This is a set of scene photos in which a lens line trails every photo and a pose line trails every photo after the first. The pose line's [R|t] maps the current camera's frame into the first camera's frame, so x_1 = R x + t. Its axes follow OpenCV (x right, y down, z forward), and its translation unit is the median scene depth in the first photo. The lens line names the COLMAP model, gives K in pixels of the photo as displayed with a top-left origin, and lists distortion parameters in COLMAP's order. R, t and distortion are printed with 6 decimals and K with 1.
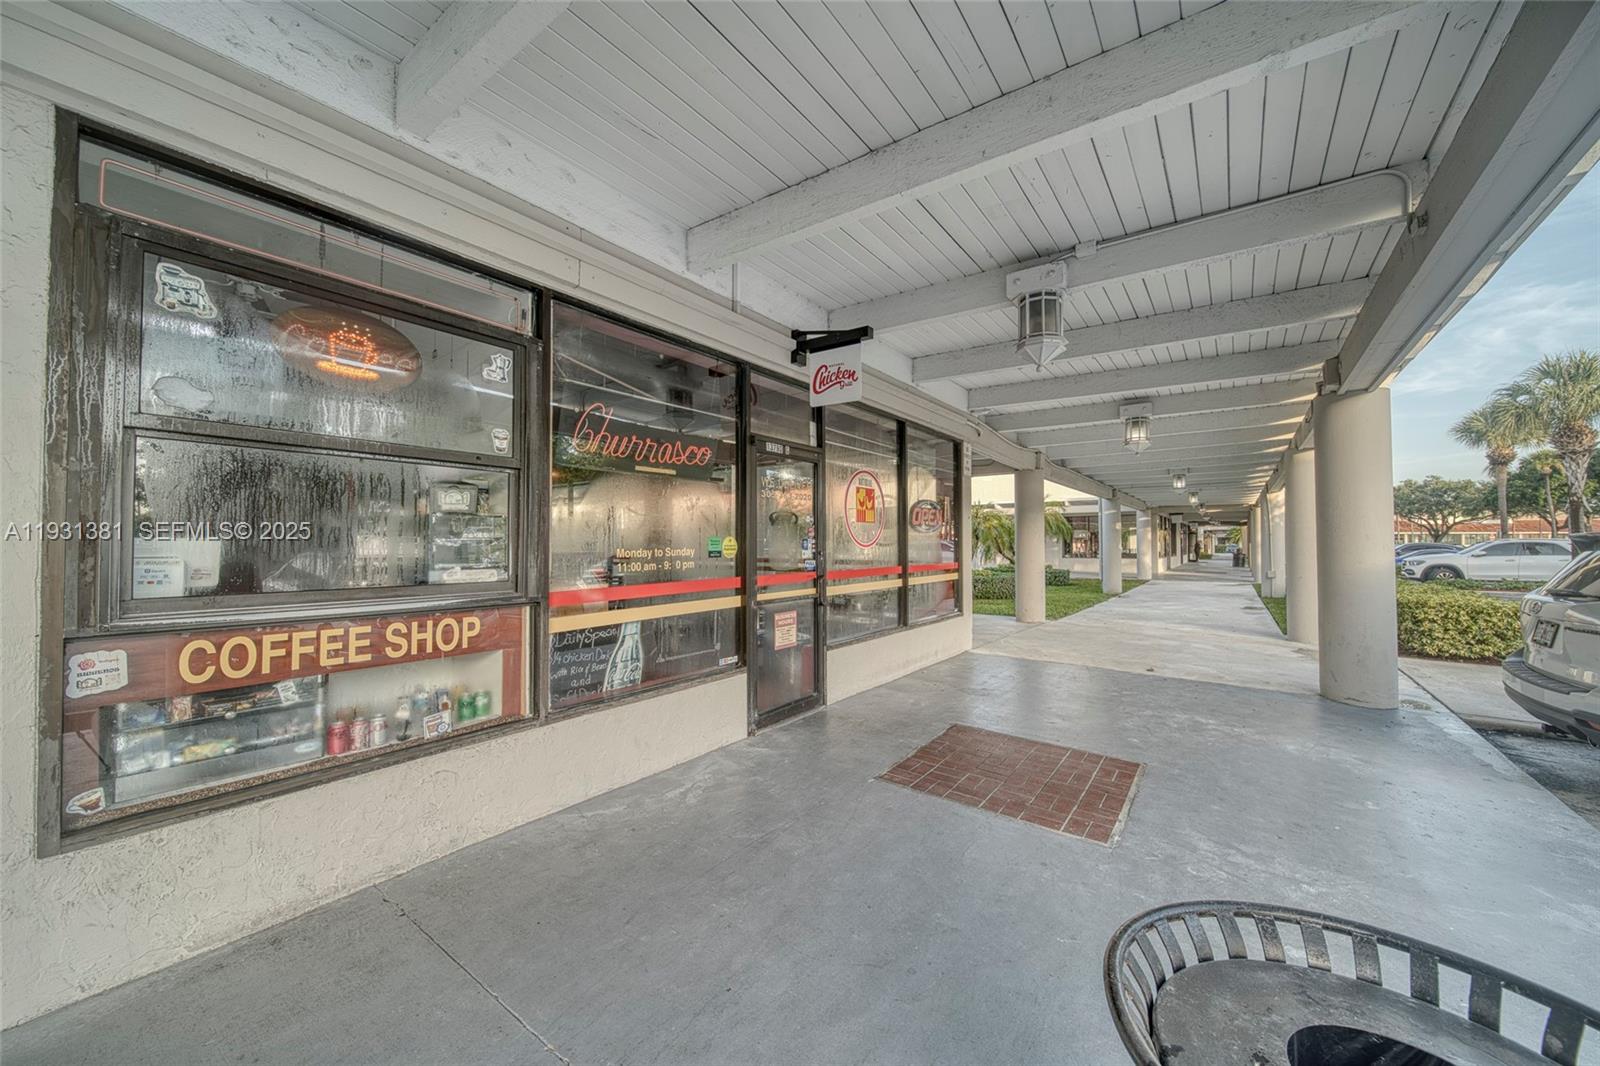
lens RADIAL K [[564.0, 0, 800.1], [0, 564.0, 529.7], [0, 0, 1]] dist [-0.000085, -0.000752]
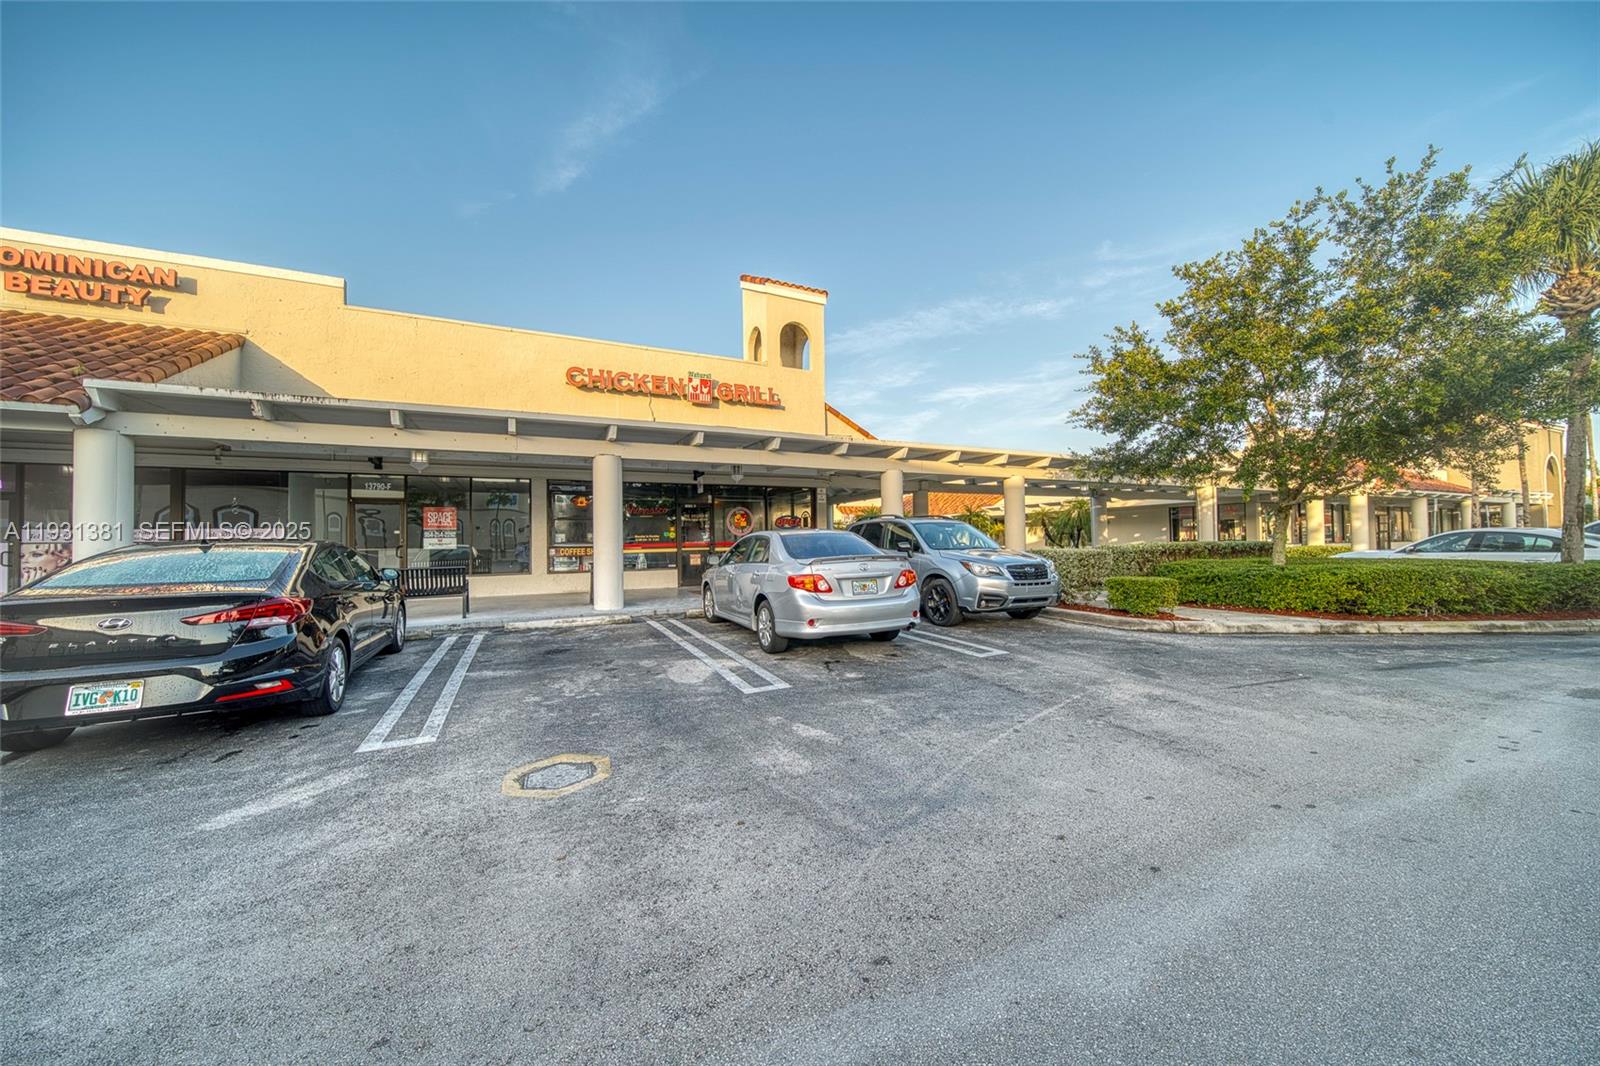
lens RADIAL K [[561.2, 0, 800.0], [0, 561.2, 533.0], [0, 0, 1]] dist [-0.001691, -0.000215]
pose [[0.896961, -0.010978, -0.441974, 1.851579], [0.019410, 0.999706, 0.014559, -0.012207], [0.441684, -0.021637, 0.896910, -1.565259]]
